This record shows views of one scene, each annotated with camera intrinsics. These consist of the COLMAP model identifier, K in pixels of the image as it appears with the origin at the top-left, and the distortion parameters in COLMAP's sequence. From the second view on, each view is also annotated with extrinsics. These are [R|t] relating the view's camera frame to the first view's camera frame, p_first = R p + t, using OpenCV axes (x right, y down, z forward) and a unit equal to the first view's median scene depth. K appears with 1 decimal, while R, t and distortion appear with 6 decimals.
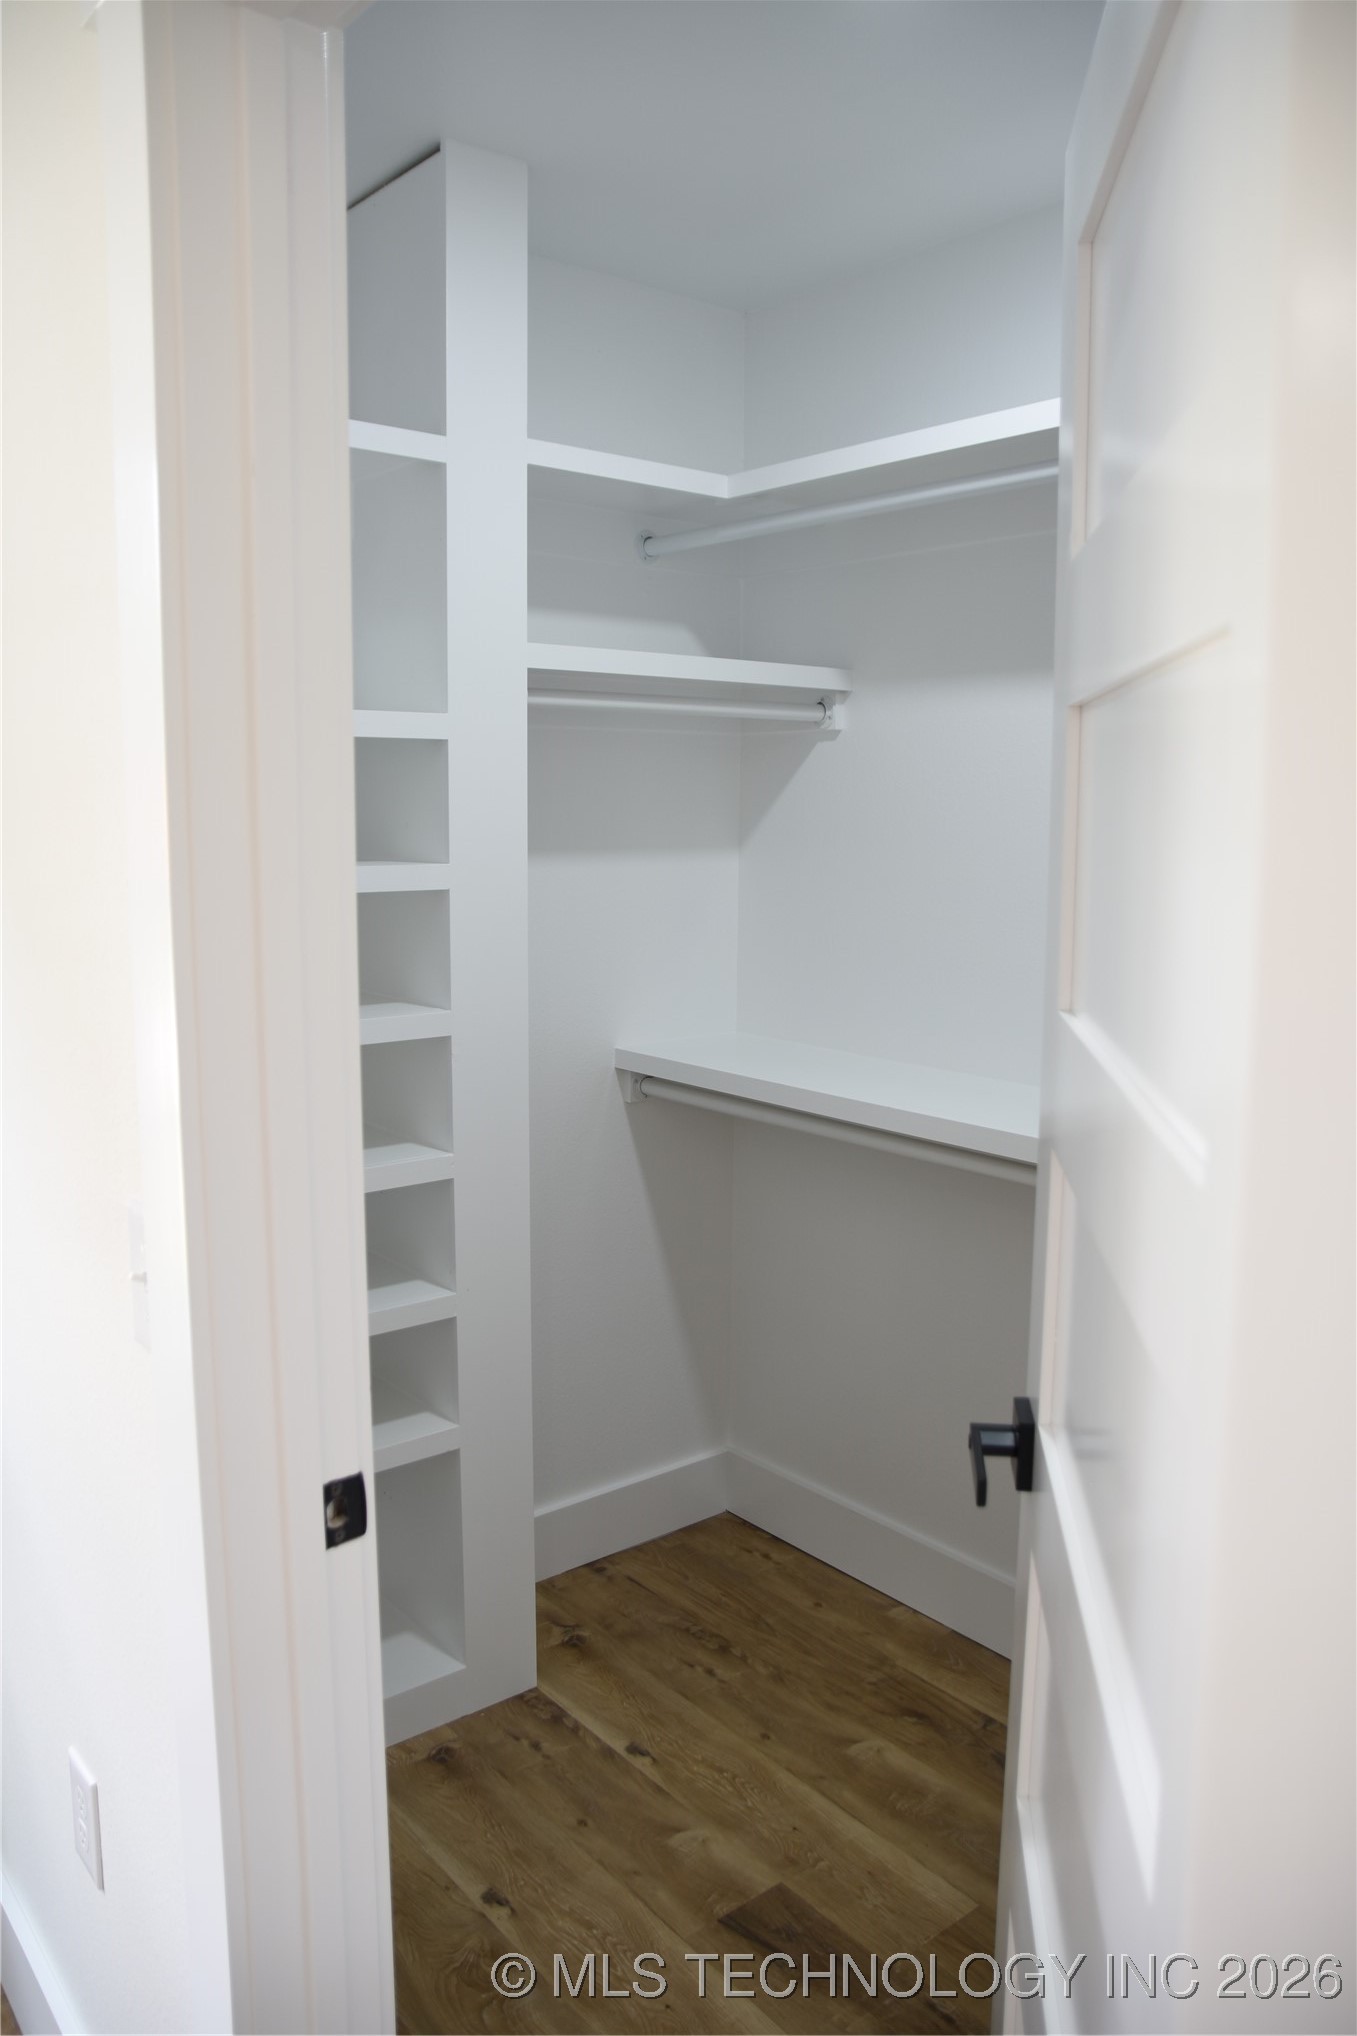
lens RADIAL K [[1498.6, 0, 693.5], [0, 1498.6, 1005.0], [0, 0, 1]] dist [-0.106417, 0.076267]
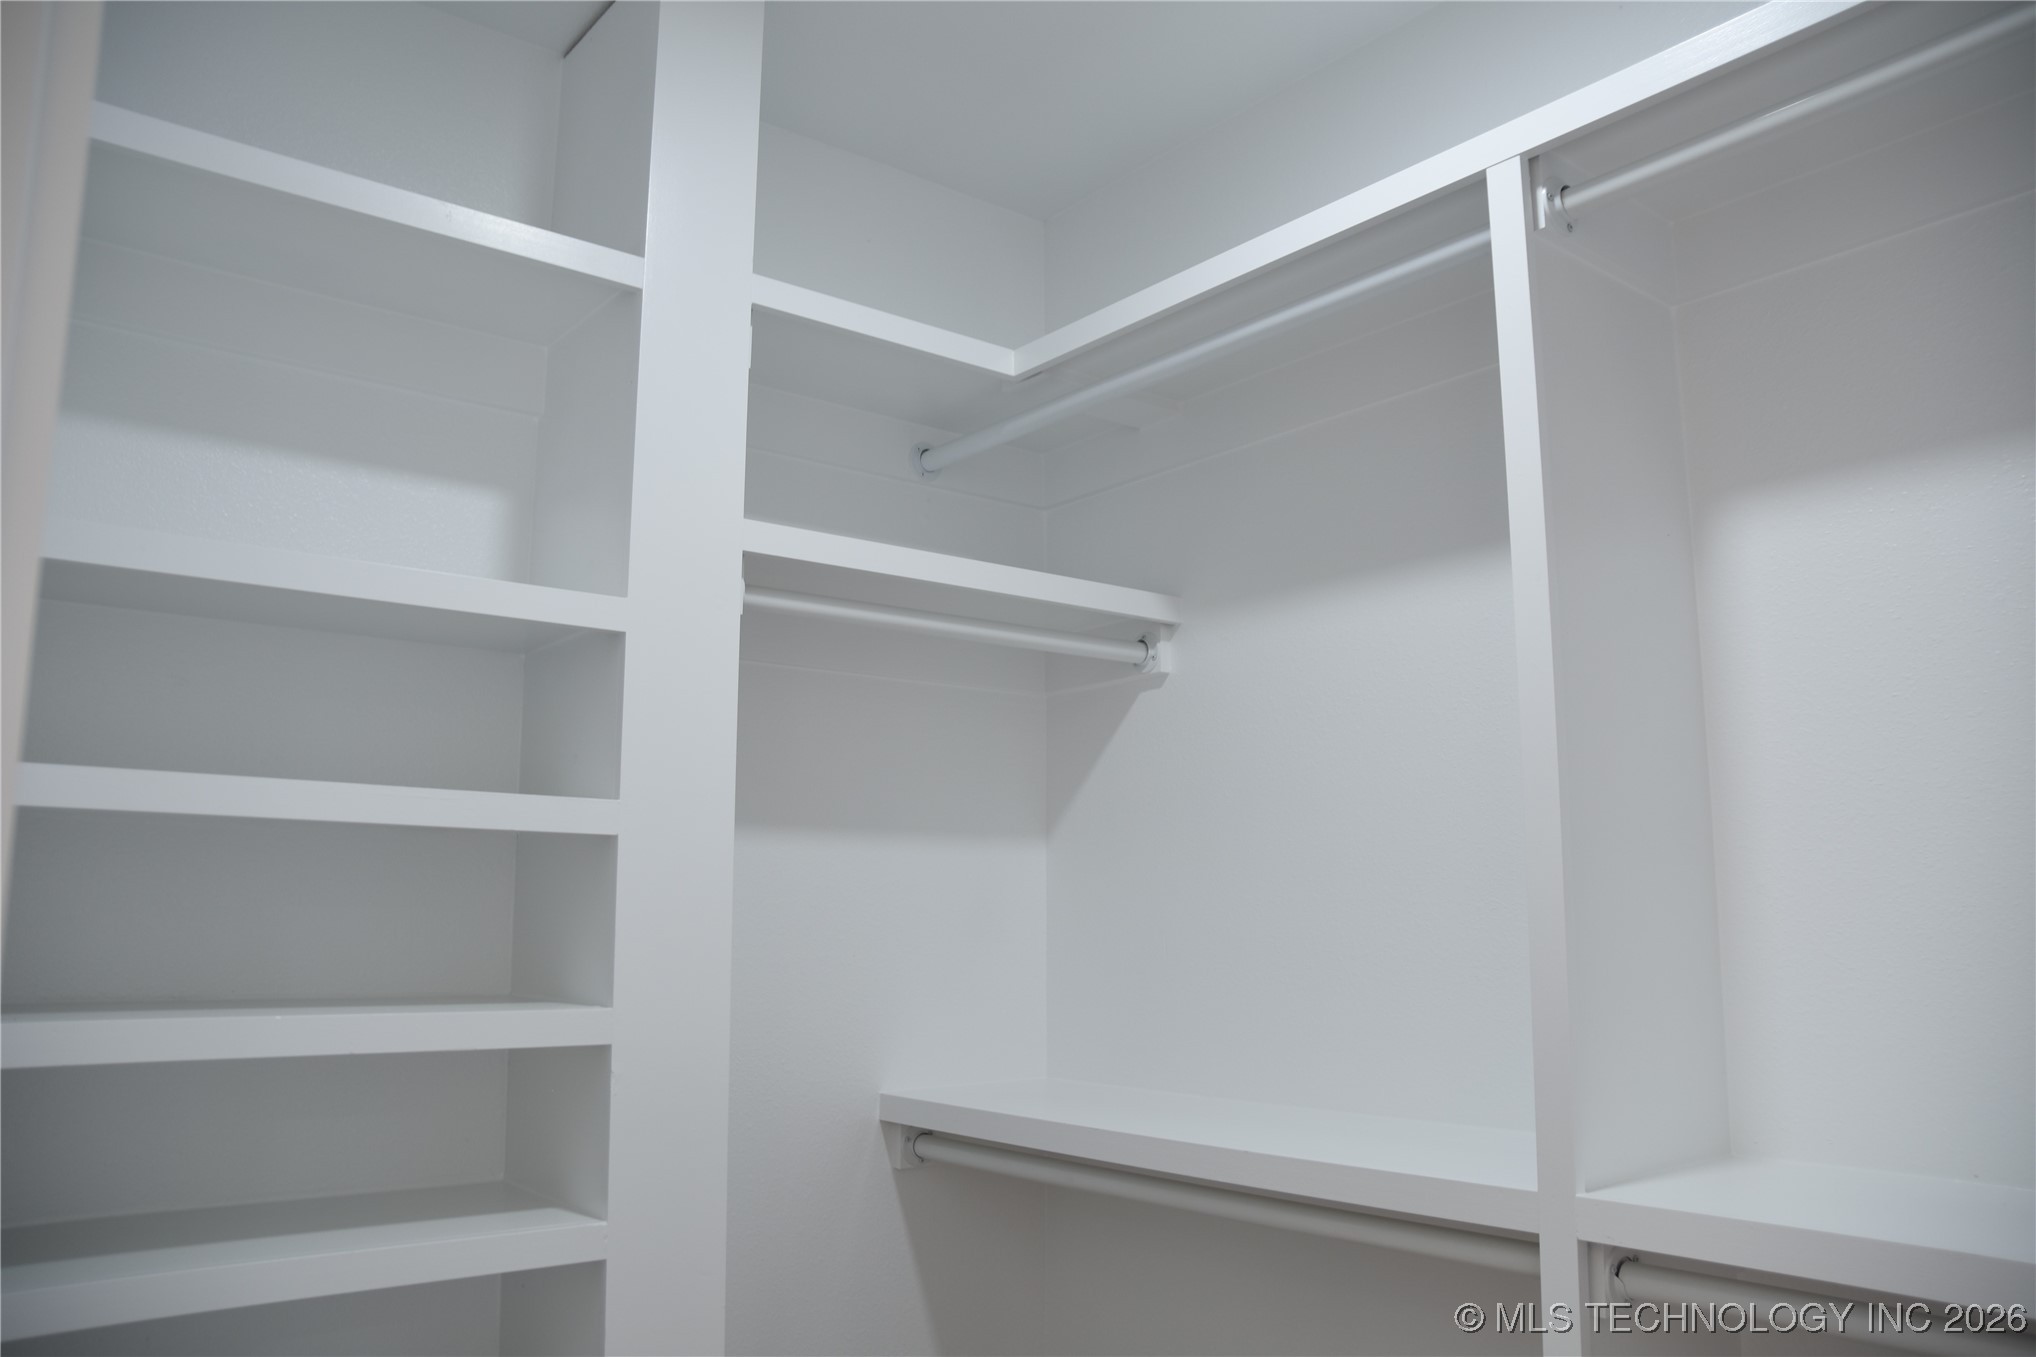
lens RADIAL K [[1498.6, 0, 1009.4], [0, 1498.6, 681.7], [0, 0, 1]] dist [-0.106417, 0.076267]
pose [[0.999545, -0.013481, -0.026986, 0.037272], [0.005181, 0.958019, -0.286659, 0.048054], [0.029717, 0.286389, 0.957653, 0.248555]]
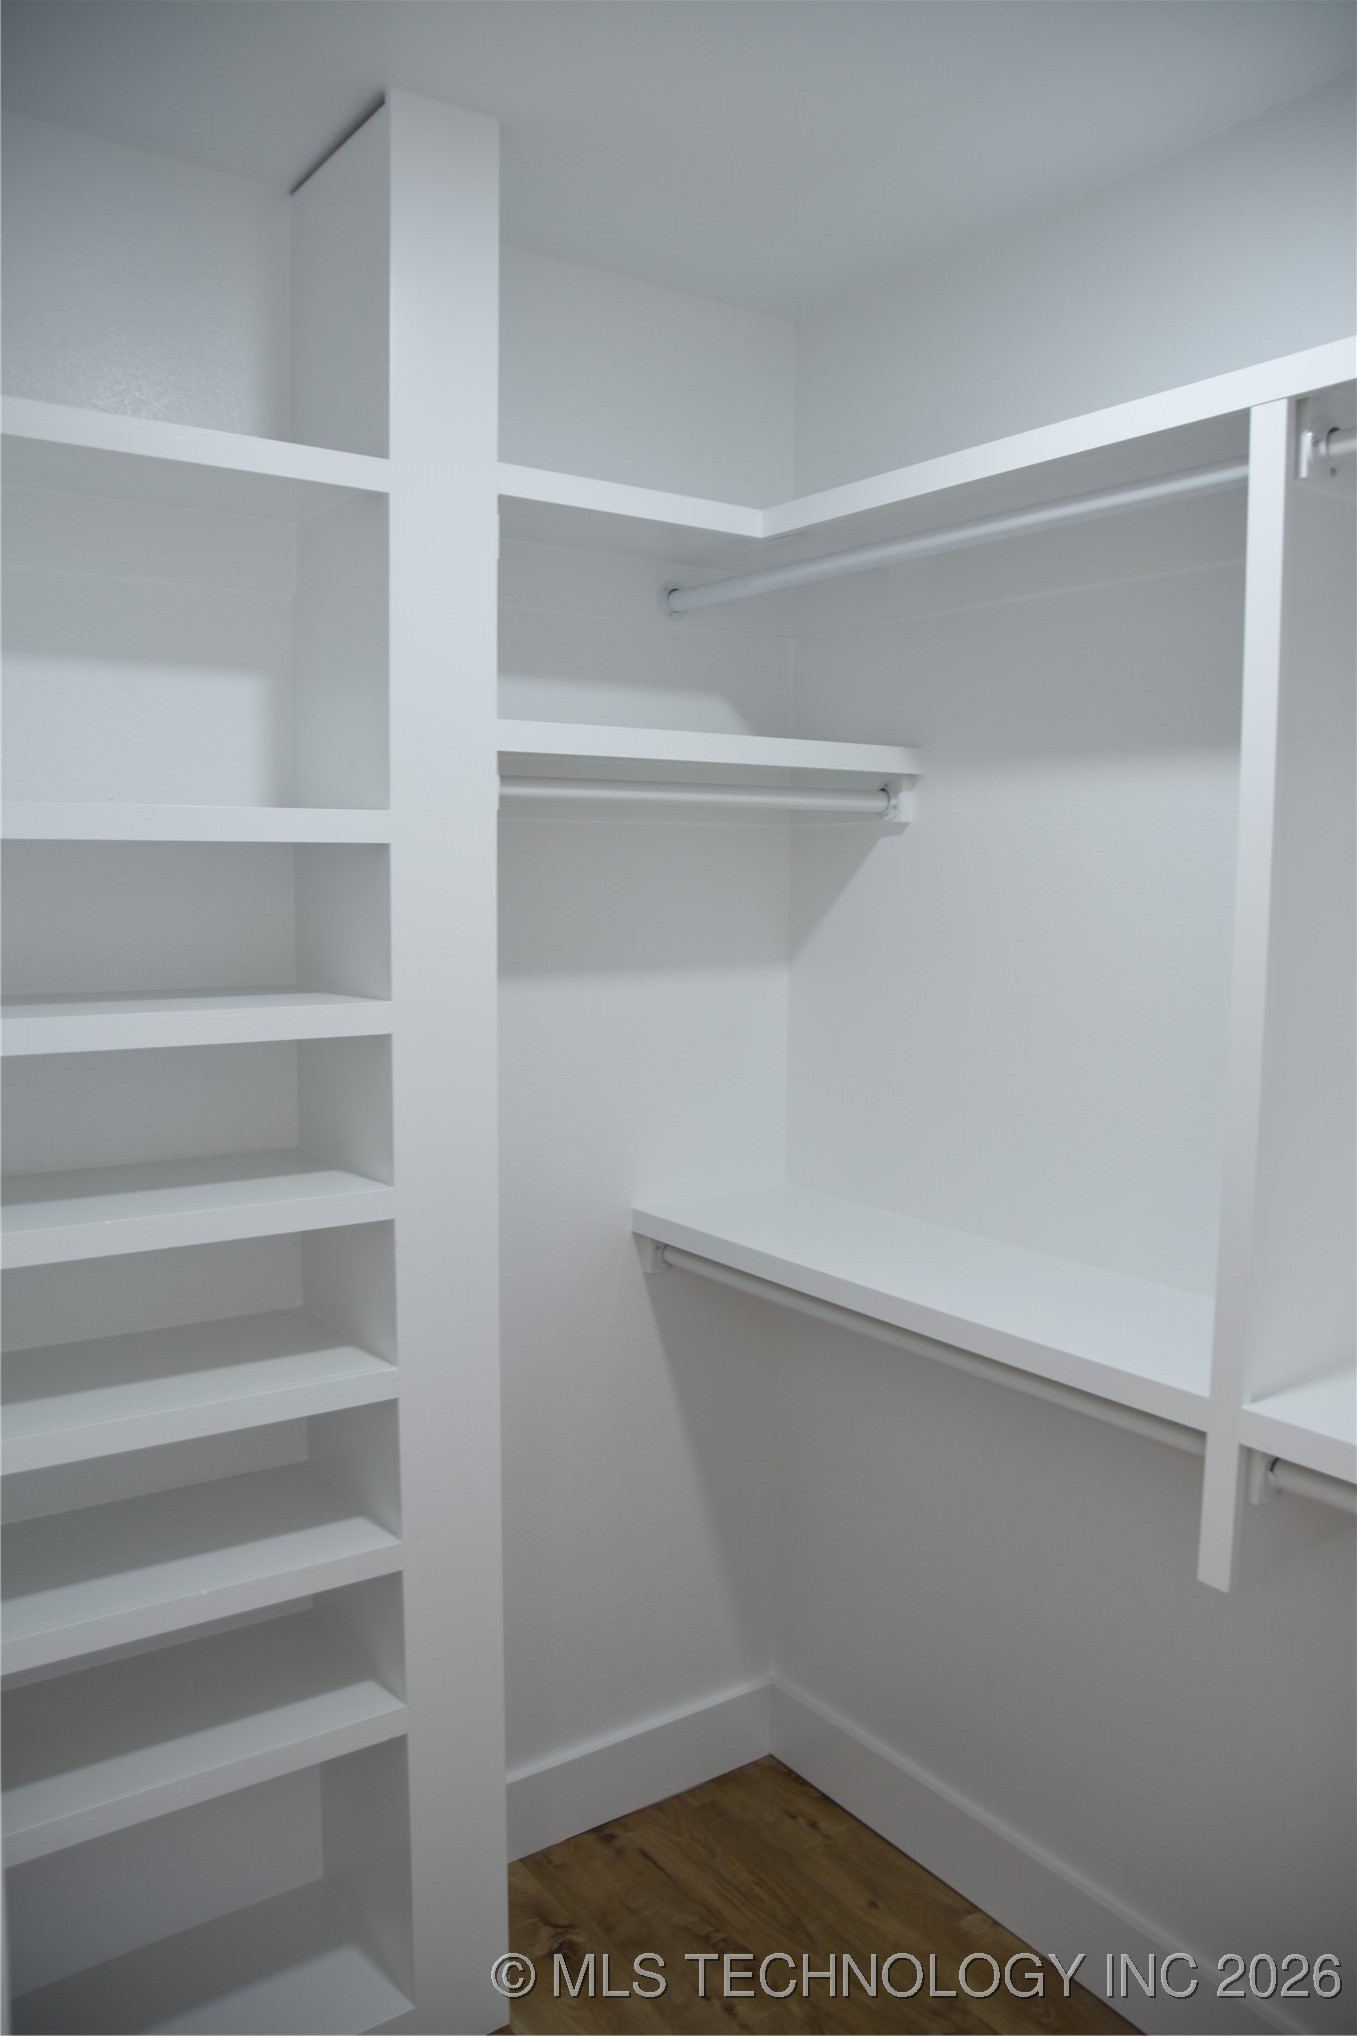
lens RADIAL K [[1498.6, 0, 679.1], [0, 1498.6, 1018.8], [0, 0, 1]] dist [-0.106417, 0.076267]
pose [[0.996876, 0.006751, -0.078691, 0.039962], [-0.009613, 0.999304, -0.036039, -0.048739], [0.078393, 0.036683, 0.996247, 0.192310]]
